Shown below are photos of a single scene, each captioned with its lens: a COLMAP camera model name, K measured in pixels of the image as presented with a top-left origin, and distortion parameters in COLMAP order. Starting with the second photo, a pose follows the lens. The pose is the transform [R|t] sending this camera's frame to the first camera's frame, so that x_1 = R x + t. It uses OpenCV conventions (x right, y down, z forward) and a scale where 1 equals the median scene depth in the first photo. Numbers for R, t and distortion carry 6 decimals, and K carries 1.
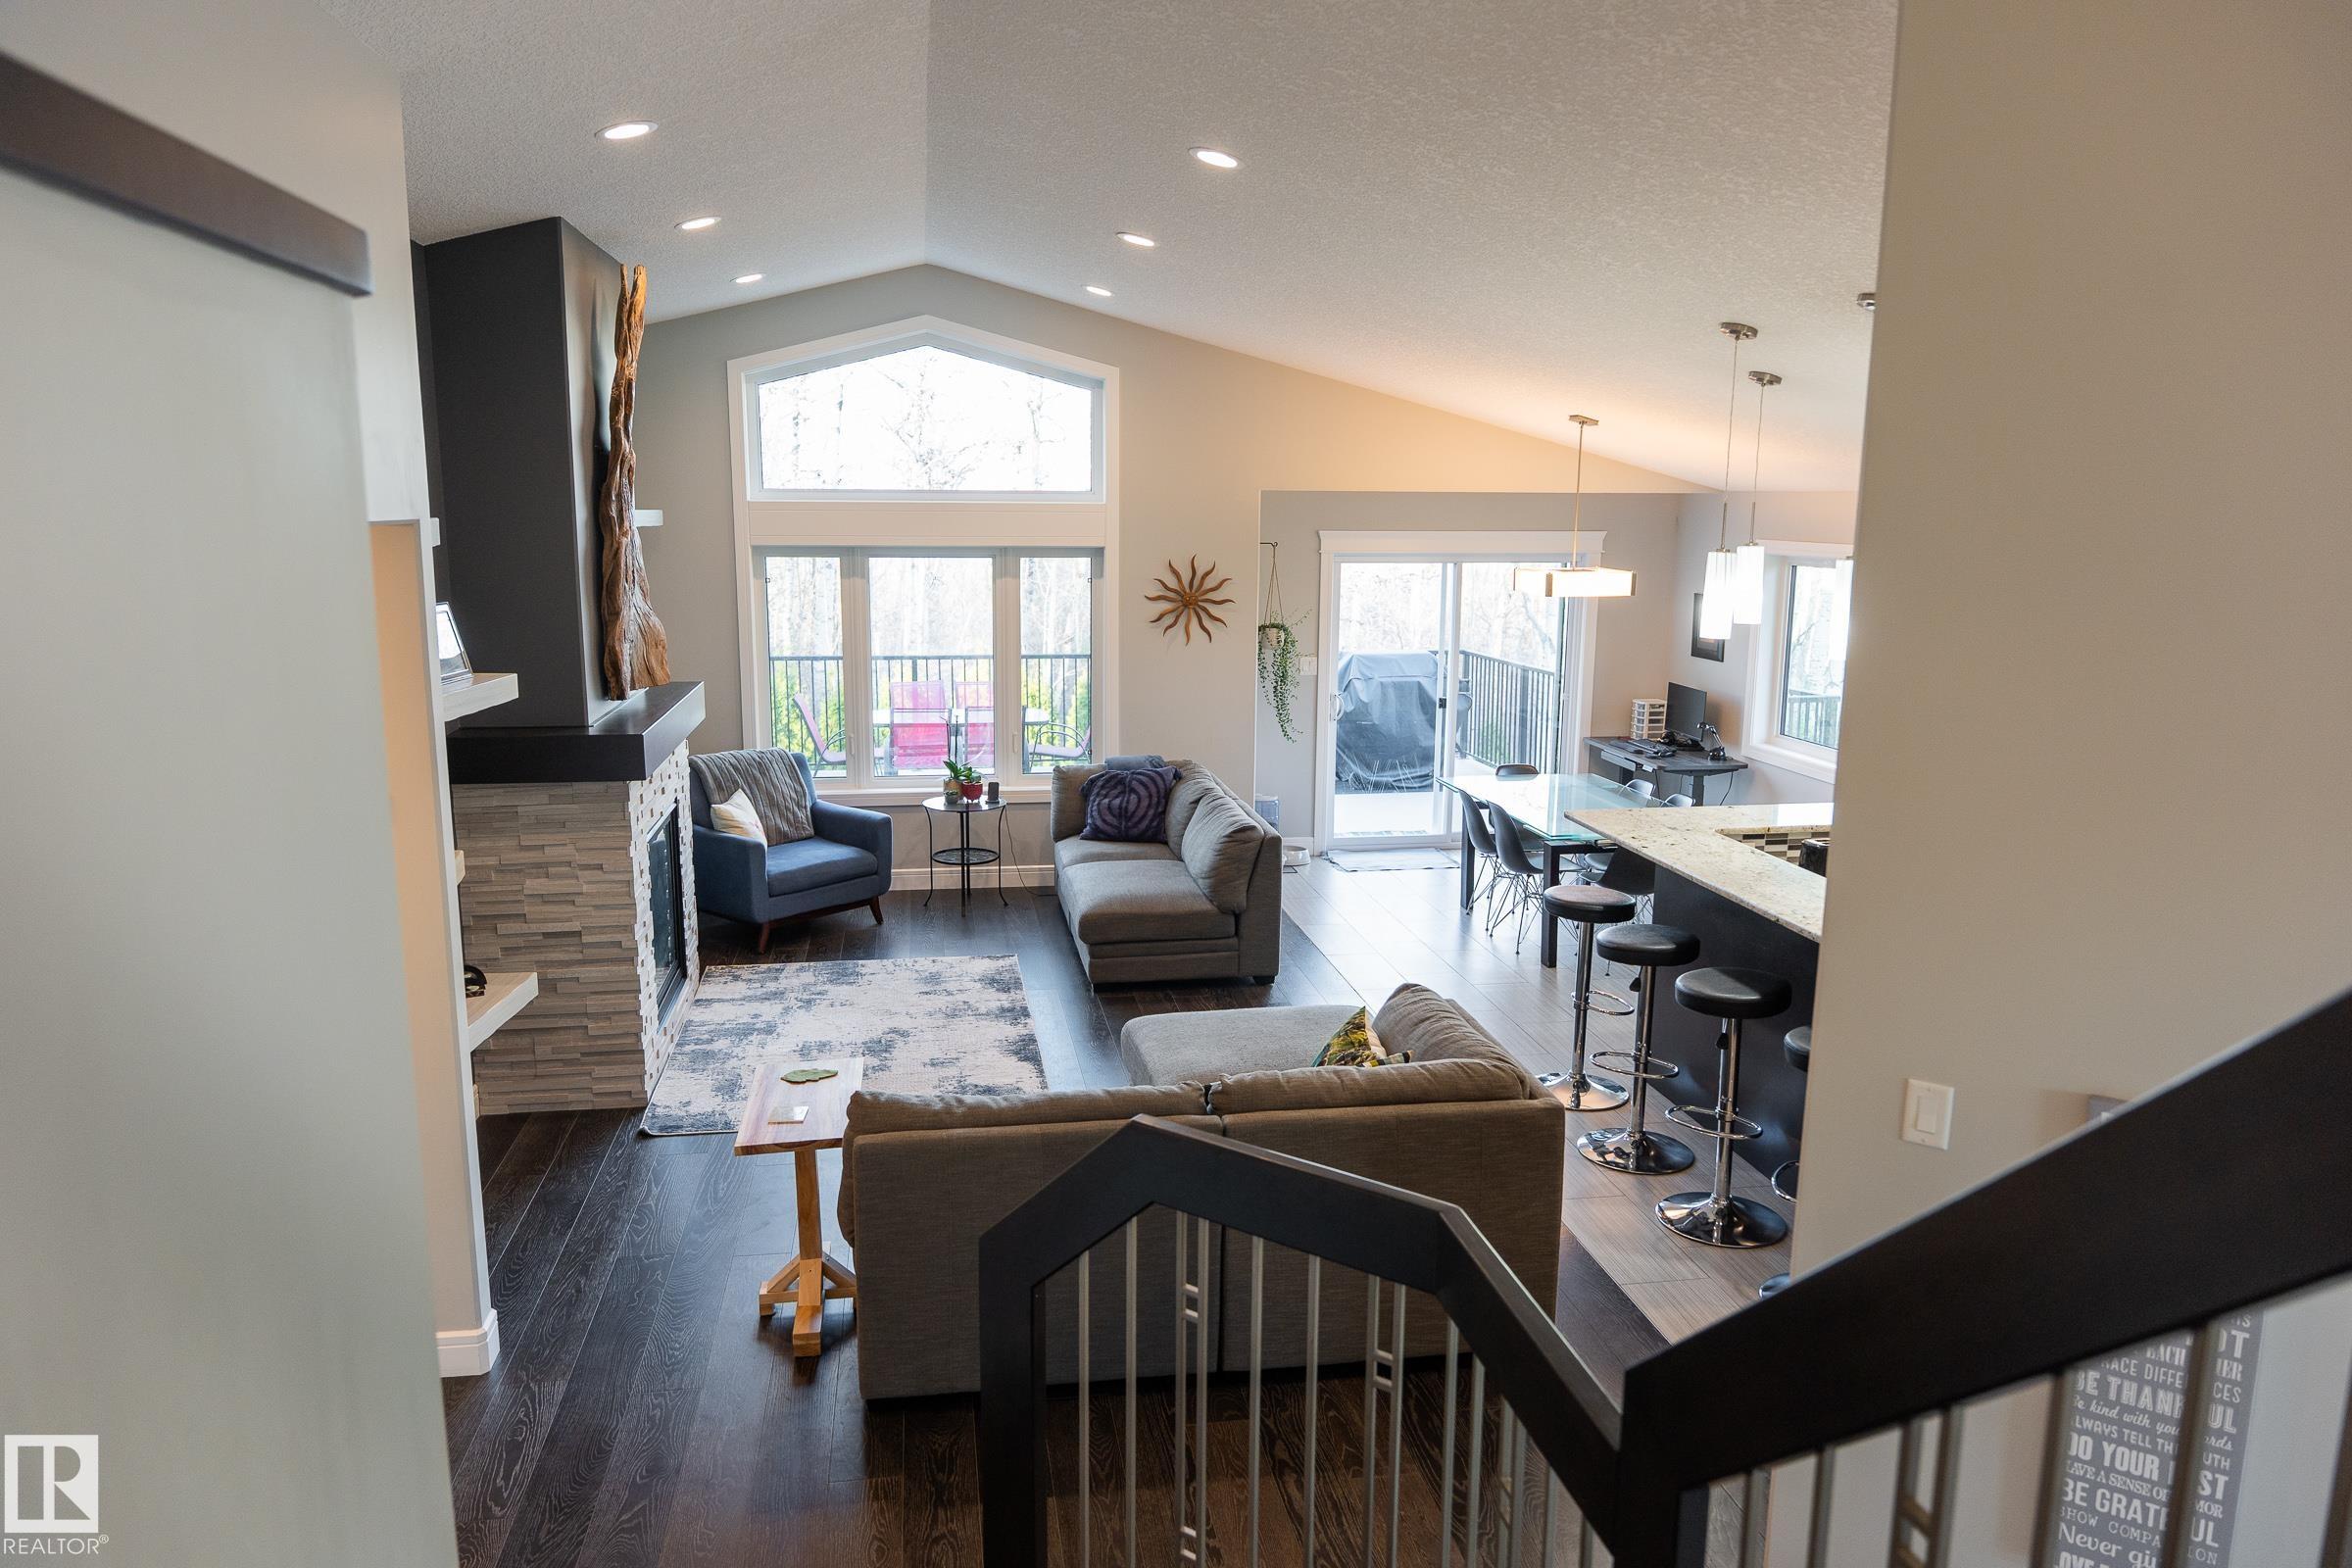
lens RADIAL K [[1568.3, 0, 1176.0], [0, 1568.3, 784.0], [0, 0, 1]] dist [0.041777, 0.000001]
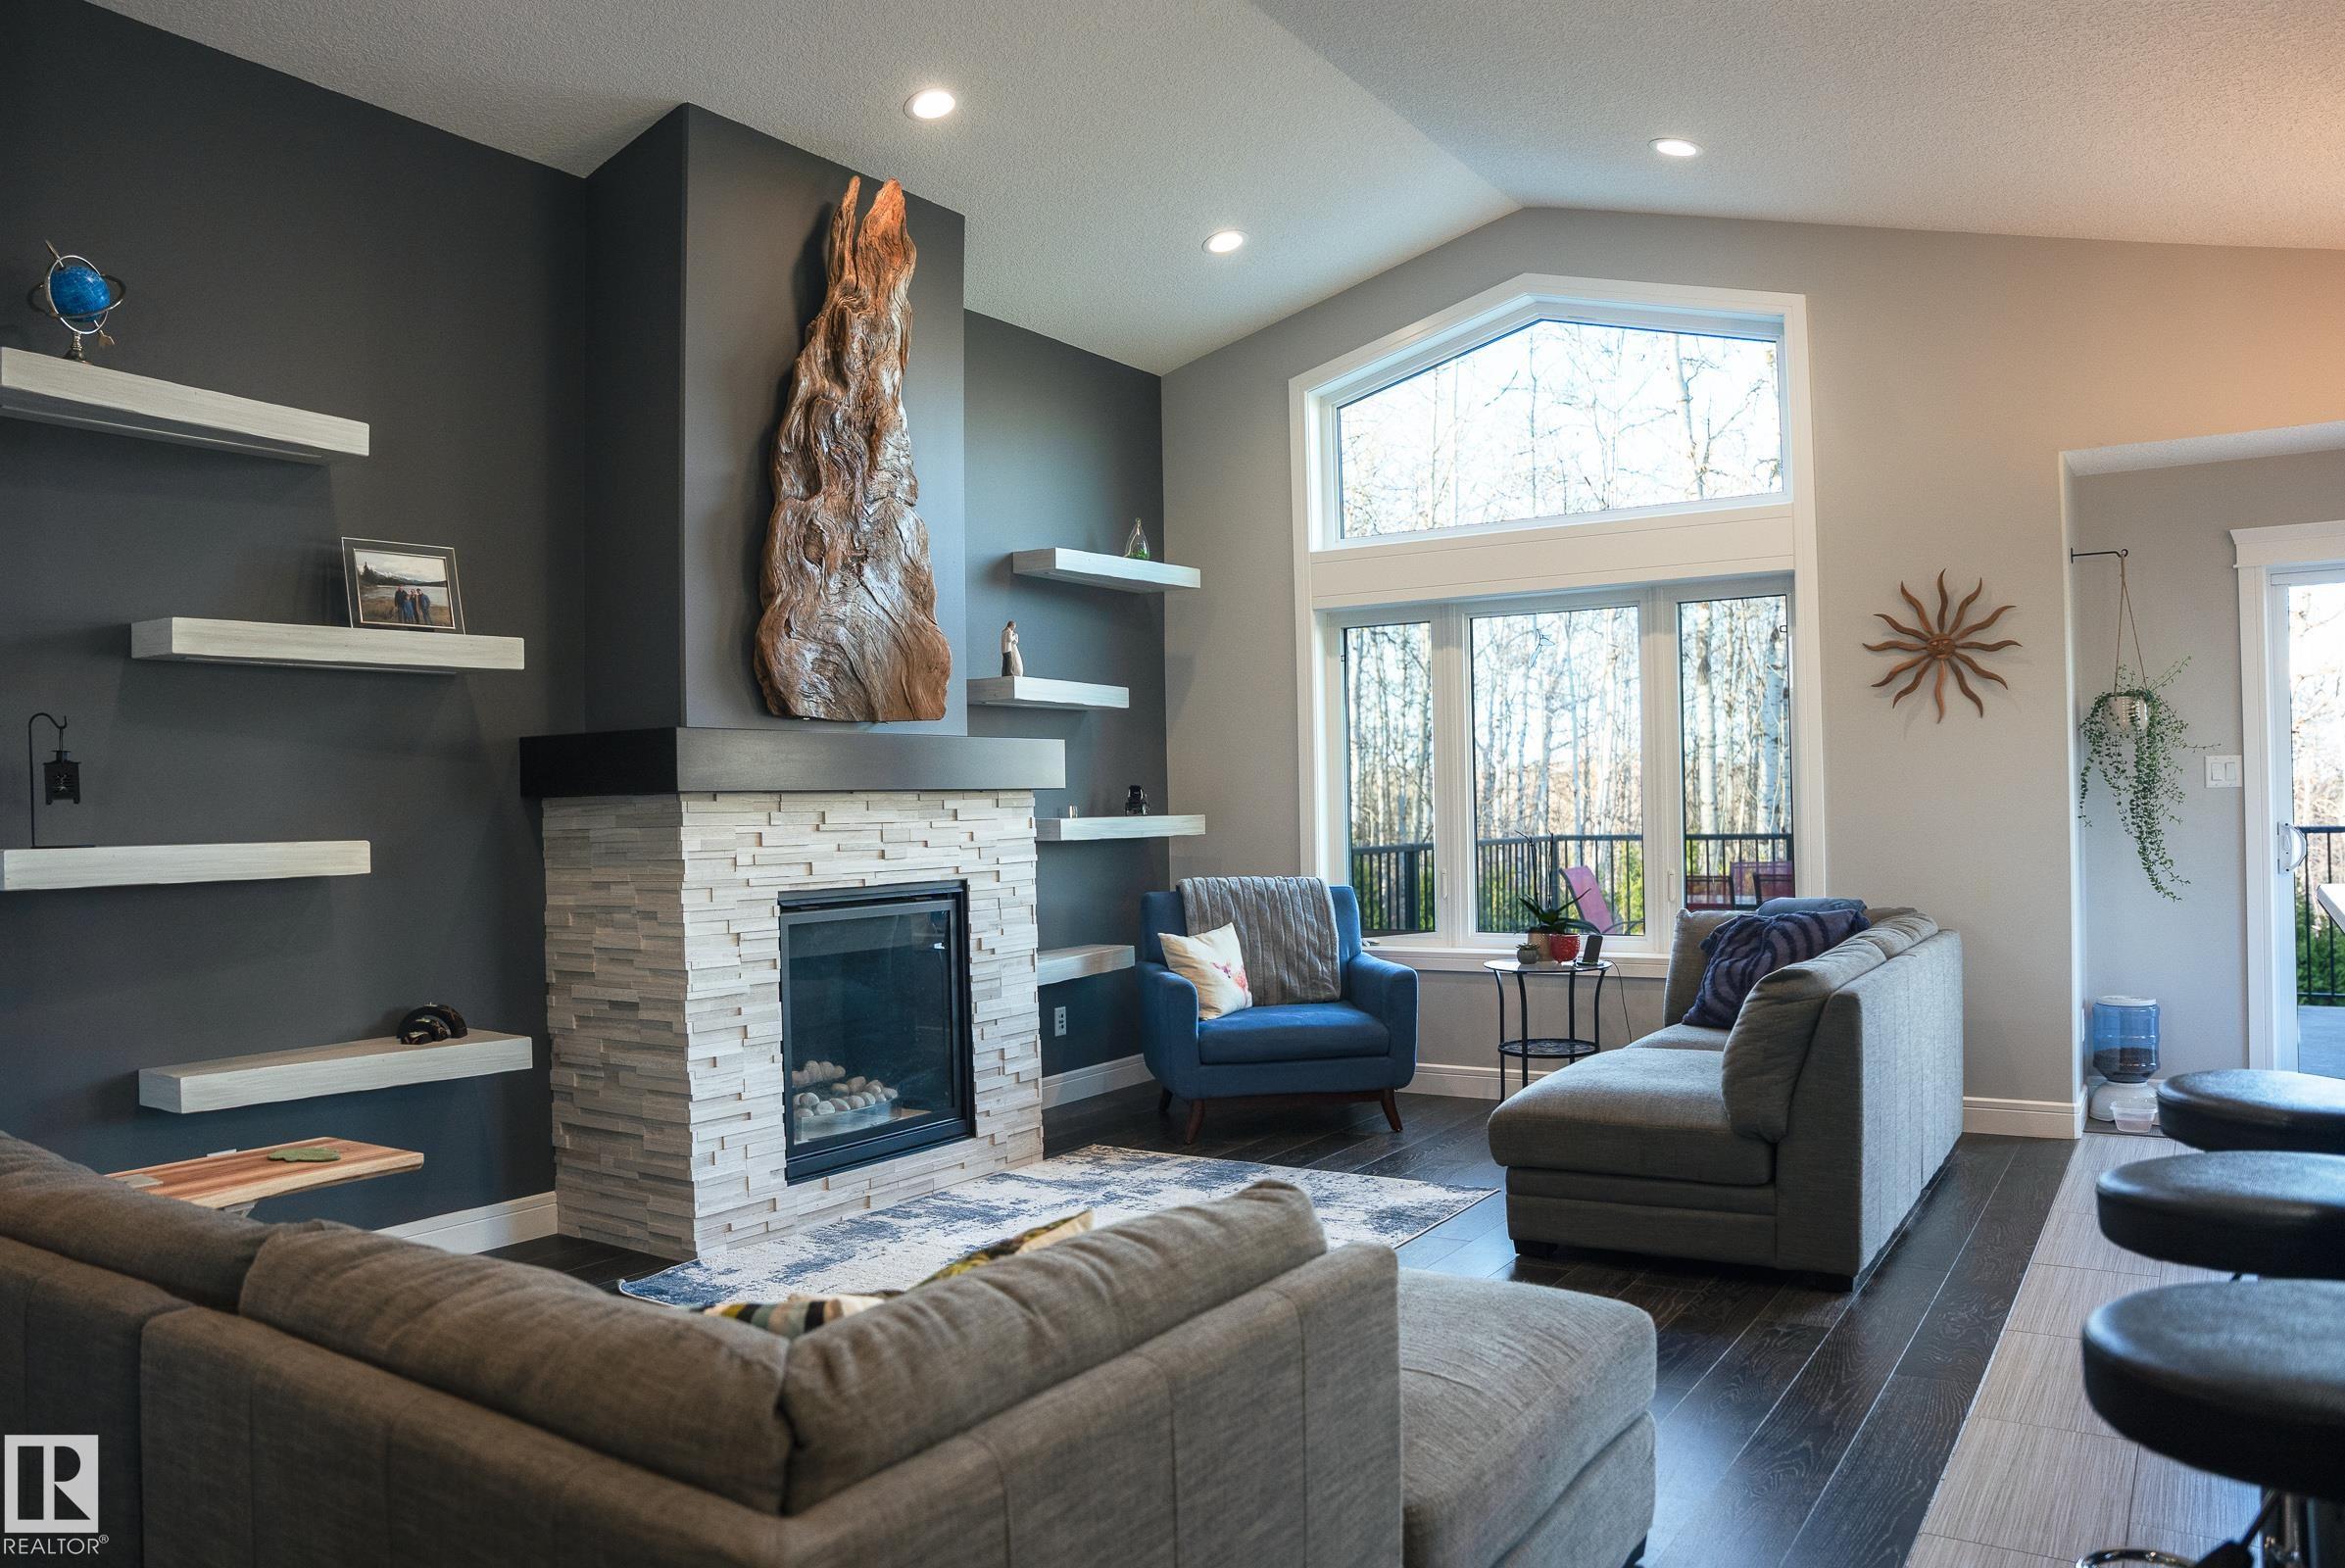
lens RADIAL K [[1699.8, 0, 1172.5], [0, 1699.8, 784.0], [0, 0, 1]] dist [-0.203227, 0.201946]
pose [[0.740819, -0.030976, -0.670990, 0.214770], [-0.092411, 0.984737, -0.147489, 0.054114], [0.665317, 0.171270, 0.726650, 0.376169]]
